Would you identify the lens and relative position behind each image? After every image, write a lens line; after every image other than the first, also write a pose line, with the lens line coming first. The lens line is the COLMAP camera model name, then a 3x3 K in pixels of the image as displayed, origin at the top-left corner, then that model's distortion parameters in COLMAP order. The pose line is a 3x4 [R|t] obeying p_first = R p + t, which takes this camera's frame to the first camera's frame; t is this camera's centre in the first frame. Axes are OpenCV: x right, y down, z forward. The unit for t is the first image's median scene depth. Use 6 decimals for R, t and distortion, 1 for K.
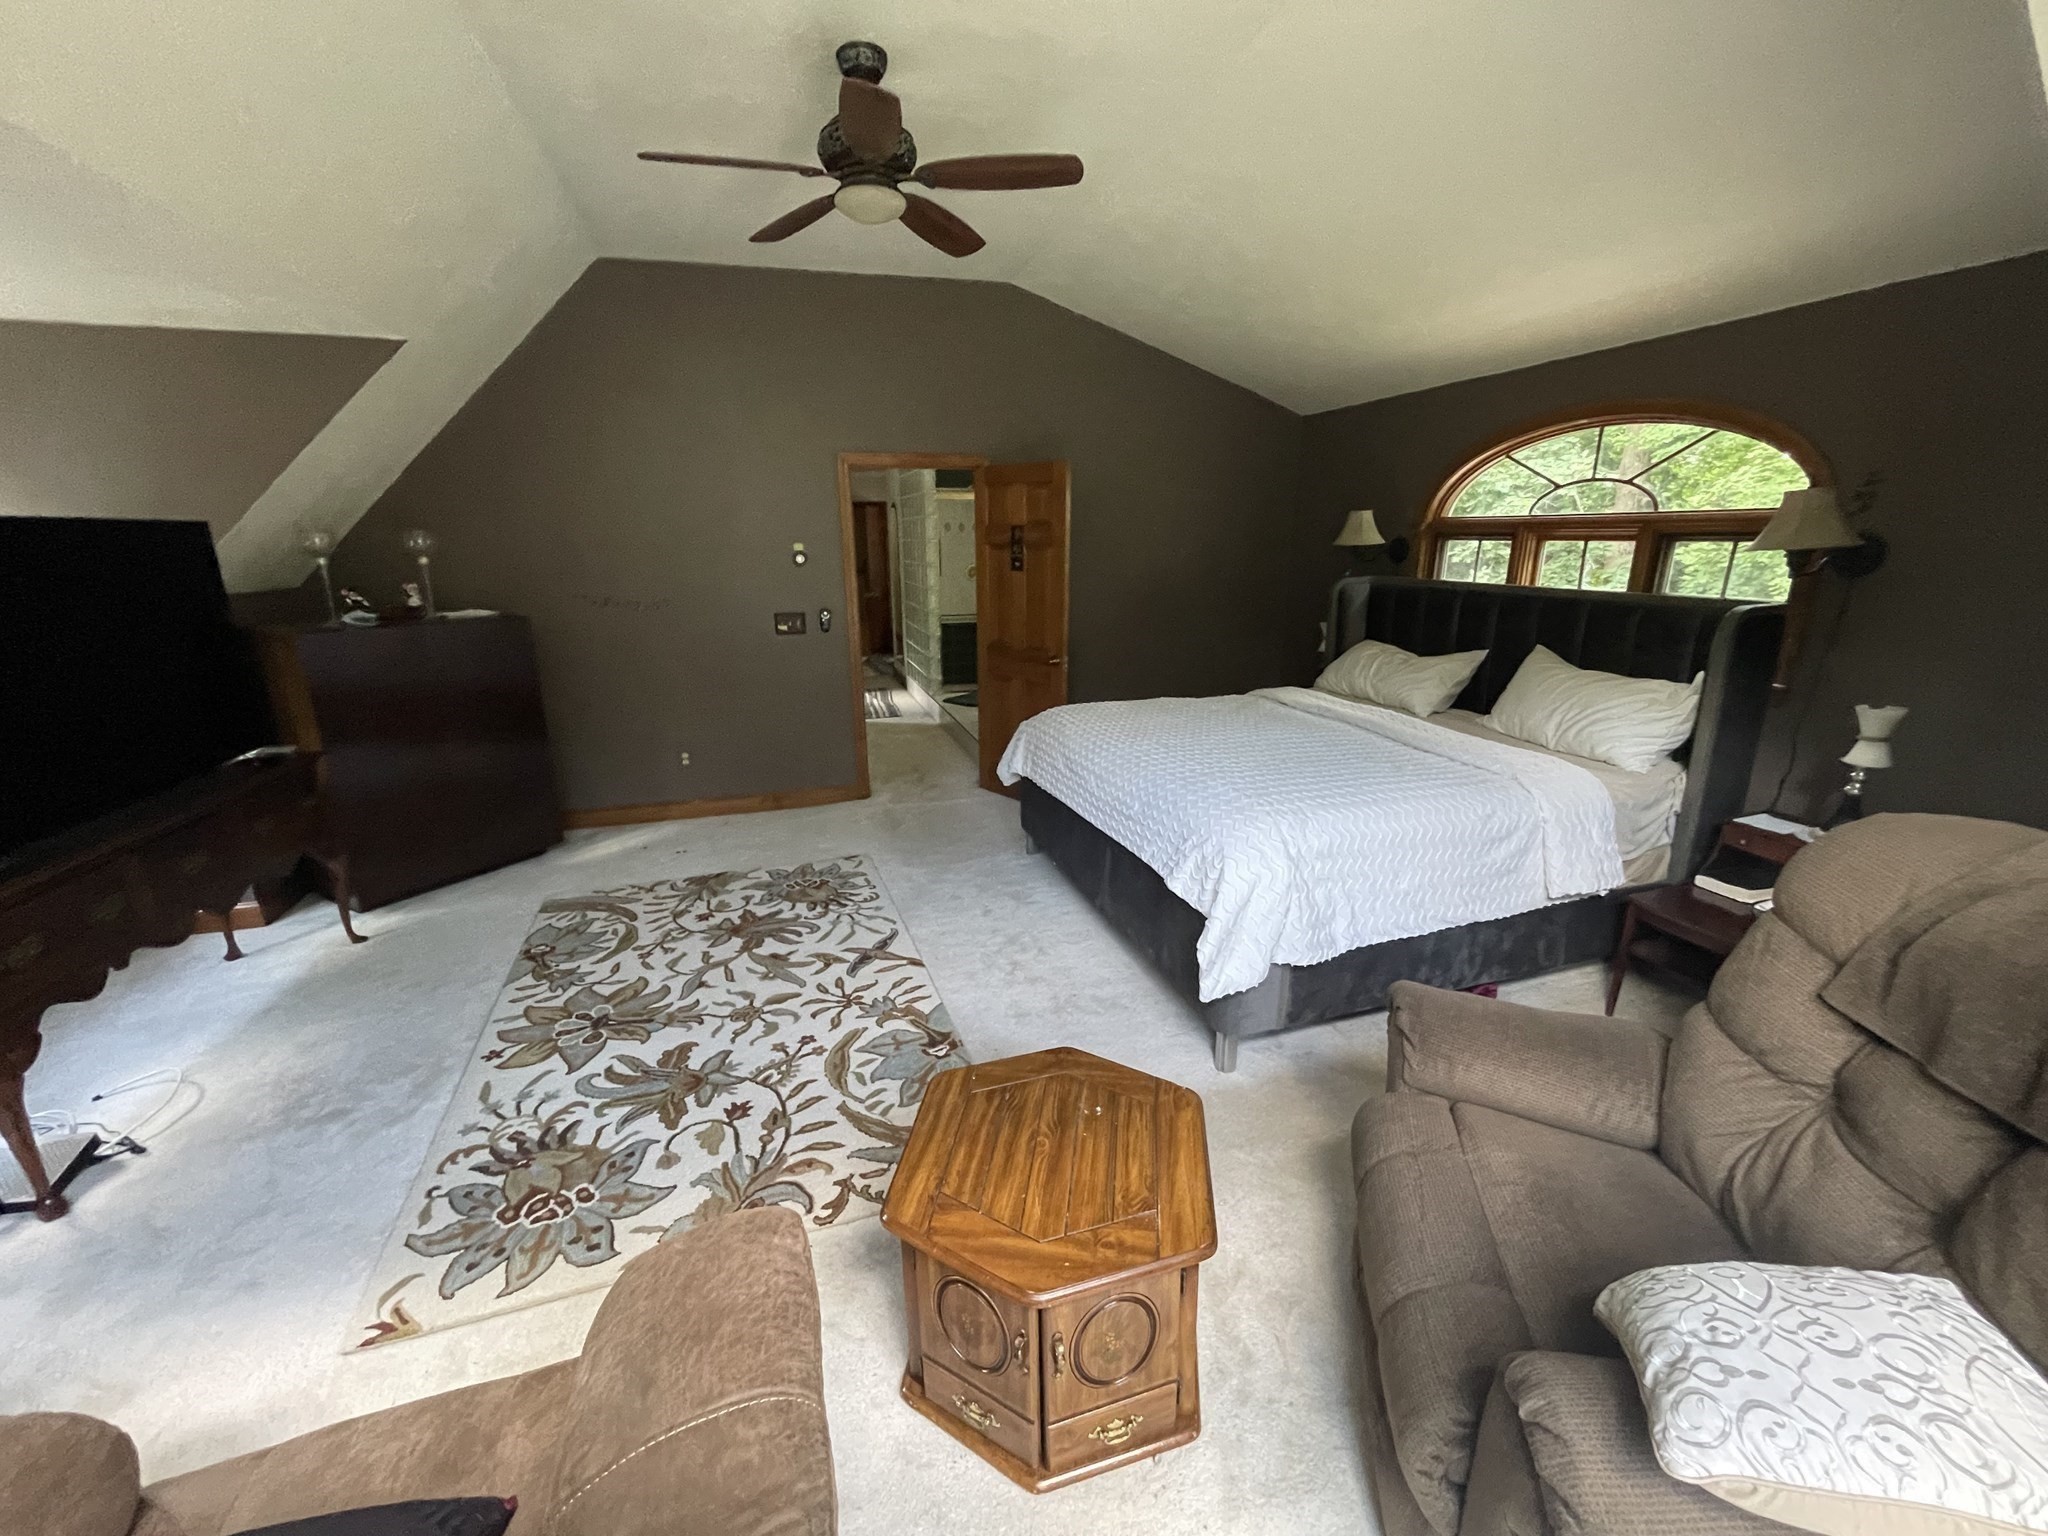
lens RADIAL K [[827.7, 0, 1016.4], [0, 827.7, 774.7], [0, 0, 1]] dist [0.001524, -0.001638]
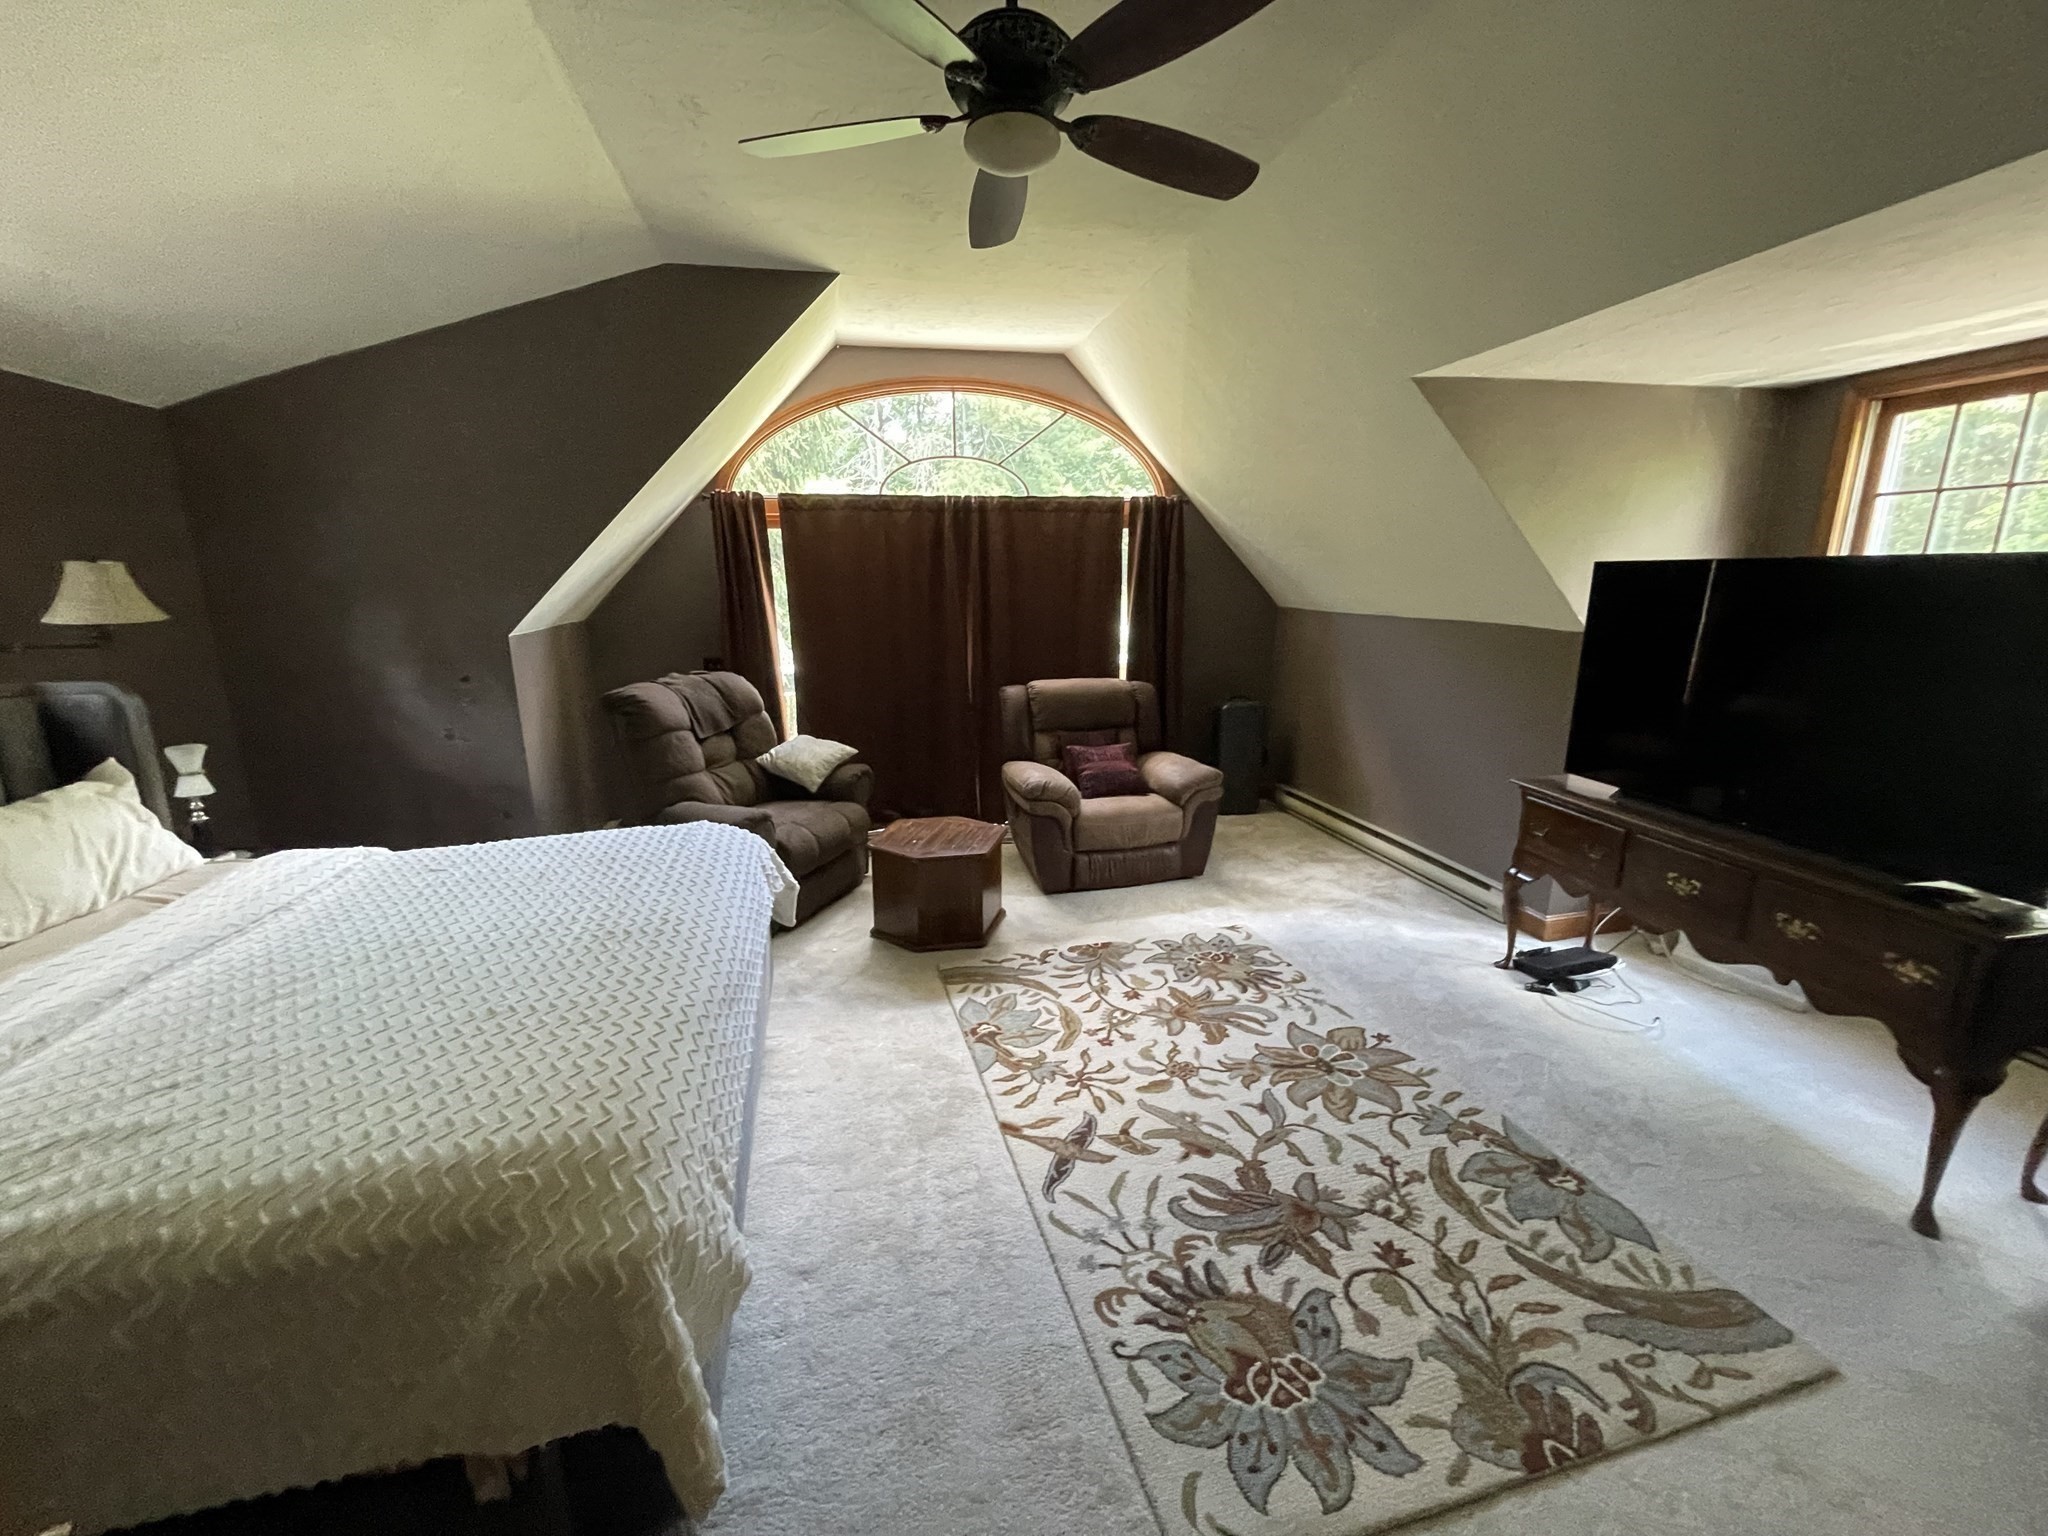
lens RADIAL K [[827.7, 0, 1026.2], [0, 827.7, 761.3], [0, 0, 1]] dist [0.001524, -0.001638]
pose [[-0.997858, 0.007657, 0.064967, -0.206058], [0.038210, 0.874326, 0.483833, -0.499749], [-0.053098, 0.485279, -0.872746, 1.656544]]
